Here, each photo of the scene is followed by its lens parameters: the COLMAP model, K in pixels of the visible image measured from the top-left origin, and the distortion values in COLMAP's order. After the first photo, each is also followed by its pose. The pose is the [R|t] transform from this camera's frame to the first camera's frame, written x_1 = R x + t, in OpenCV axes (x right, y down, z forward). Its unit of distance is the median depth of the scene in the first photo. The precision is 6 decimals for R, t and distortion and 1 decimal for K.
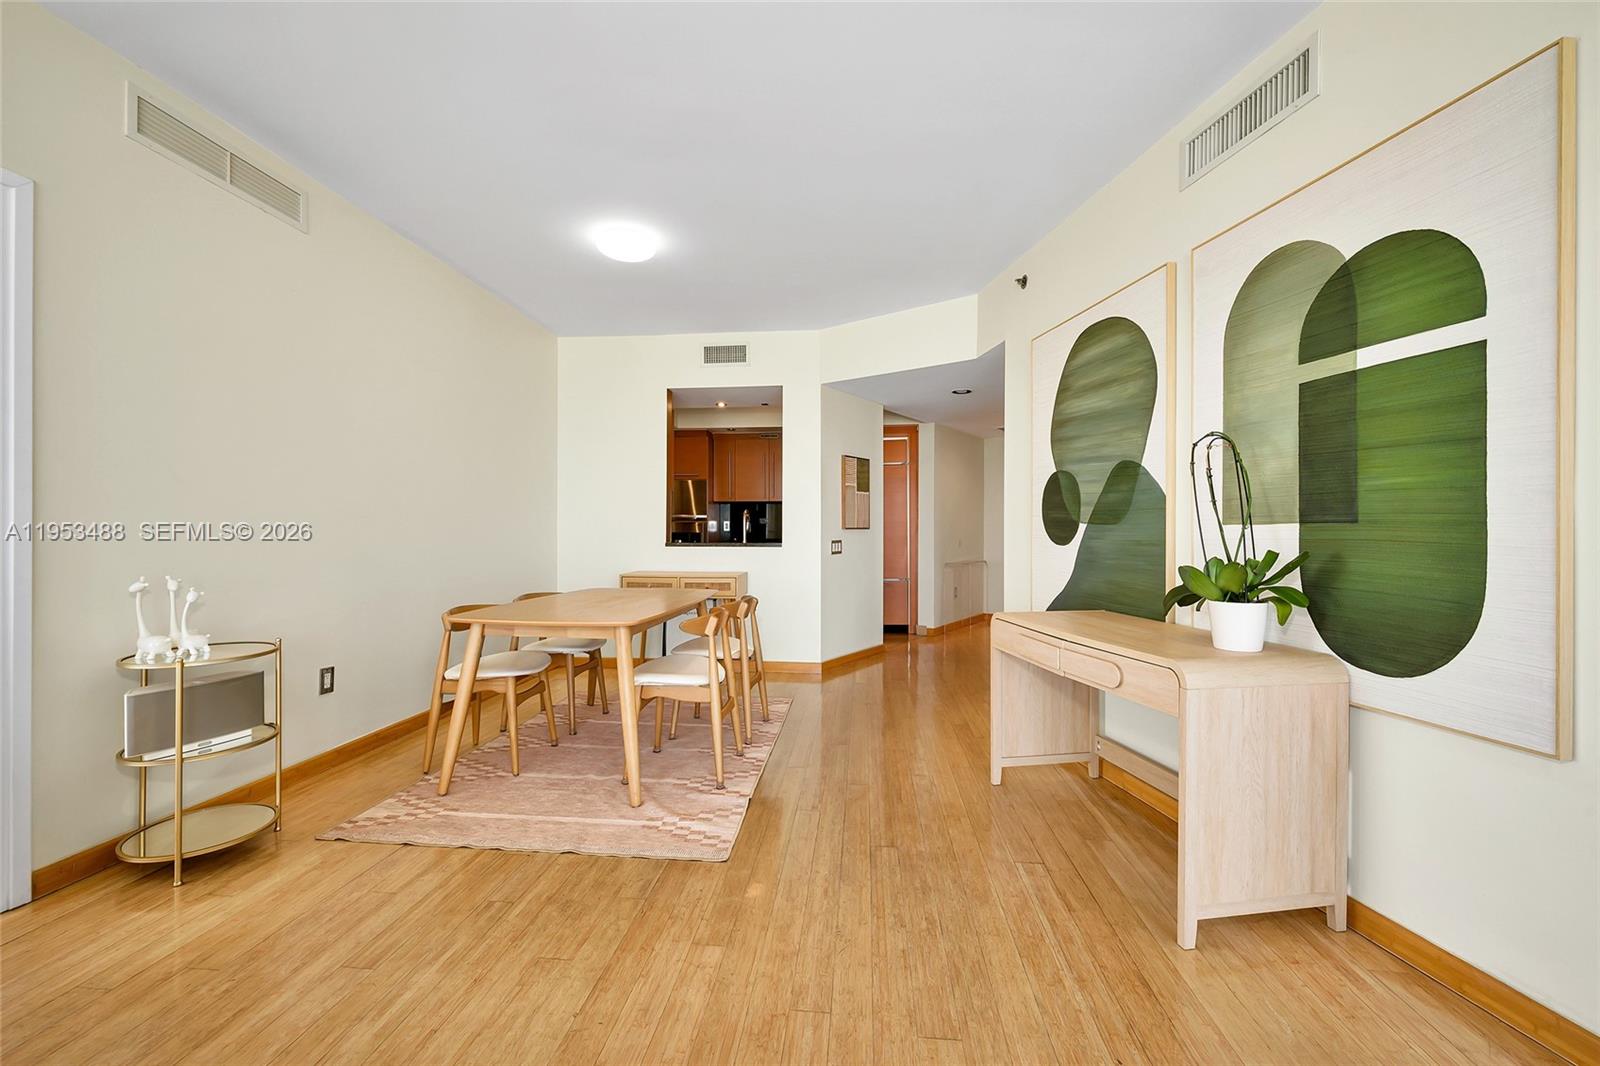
lens RADIAL K [[638.2, 0, 804.0], [0, 638.2, 536.9], [0, 0, 1]] dist [-0.002806, 0.000422]
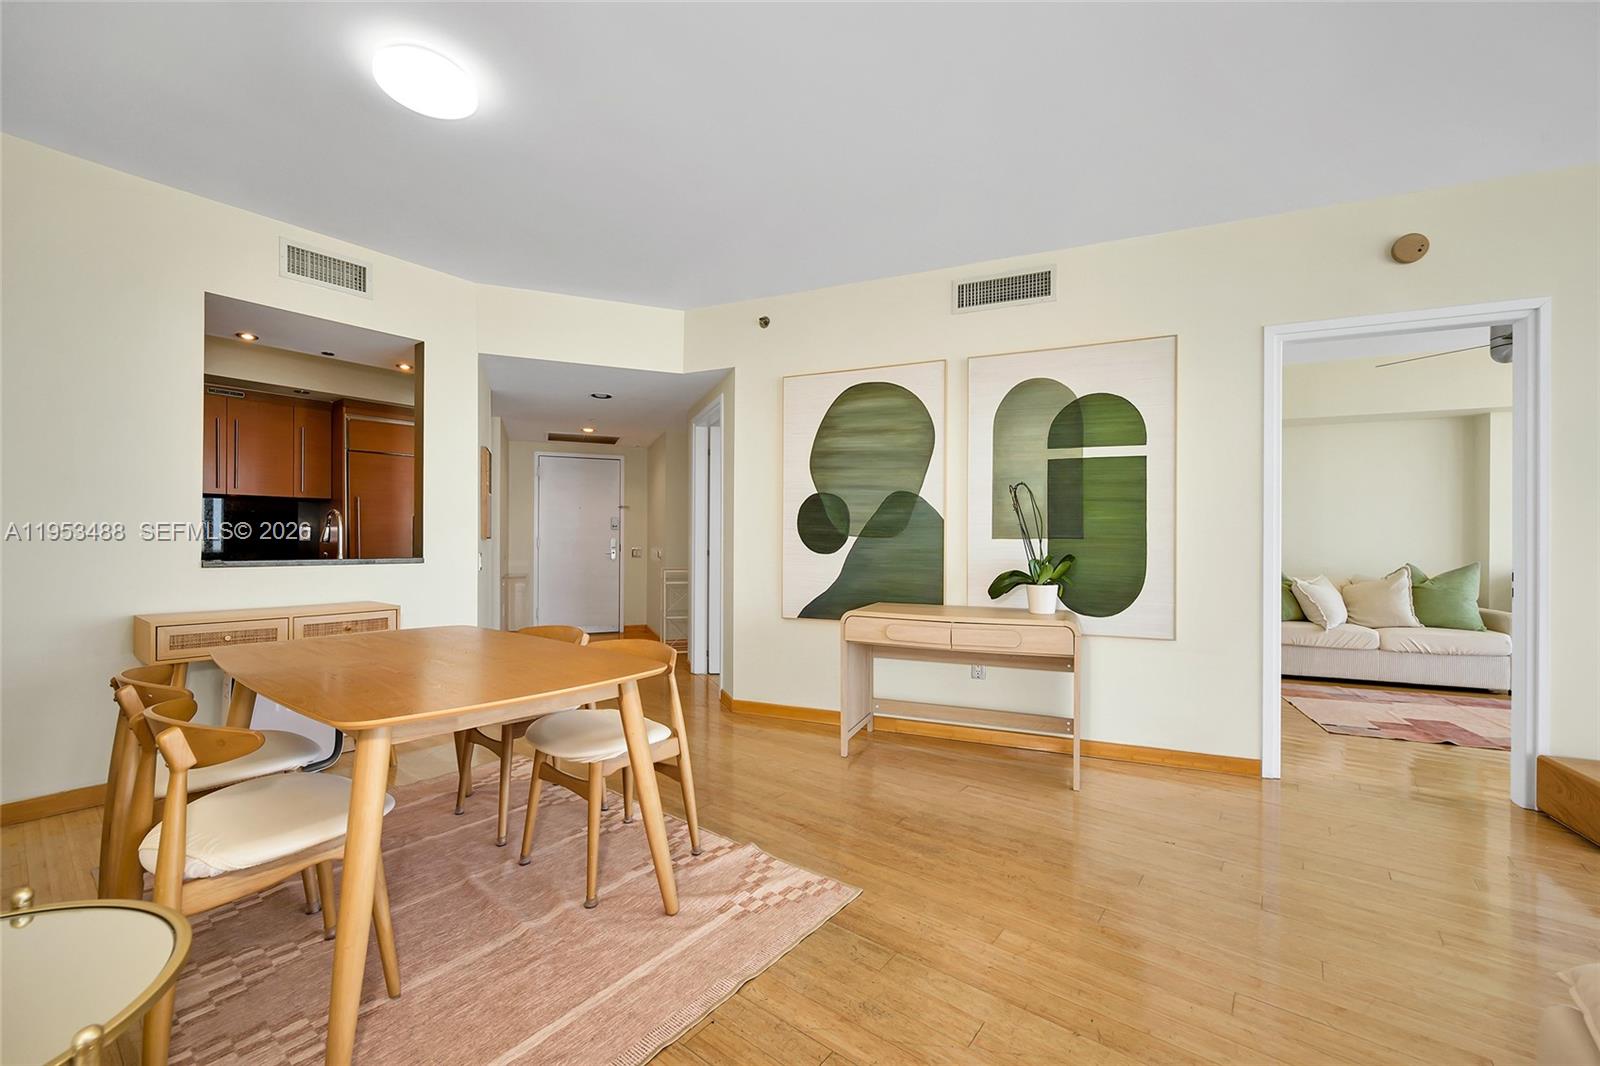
lens RADIAL K [[638.2, 0, 797.6], [0, 638.2, 546.5], [0, 0, 1]] dist [-0.002806, 0.000422]
pose [[0.536495, -0.004248, 0.843893, -0.836998], [0.004241, 0.999988, 0.002338, -0.005381], [-0.843893, 0.002325, 0.536506, 0.493561]]
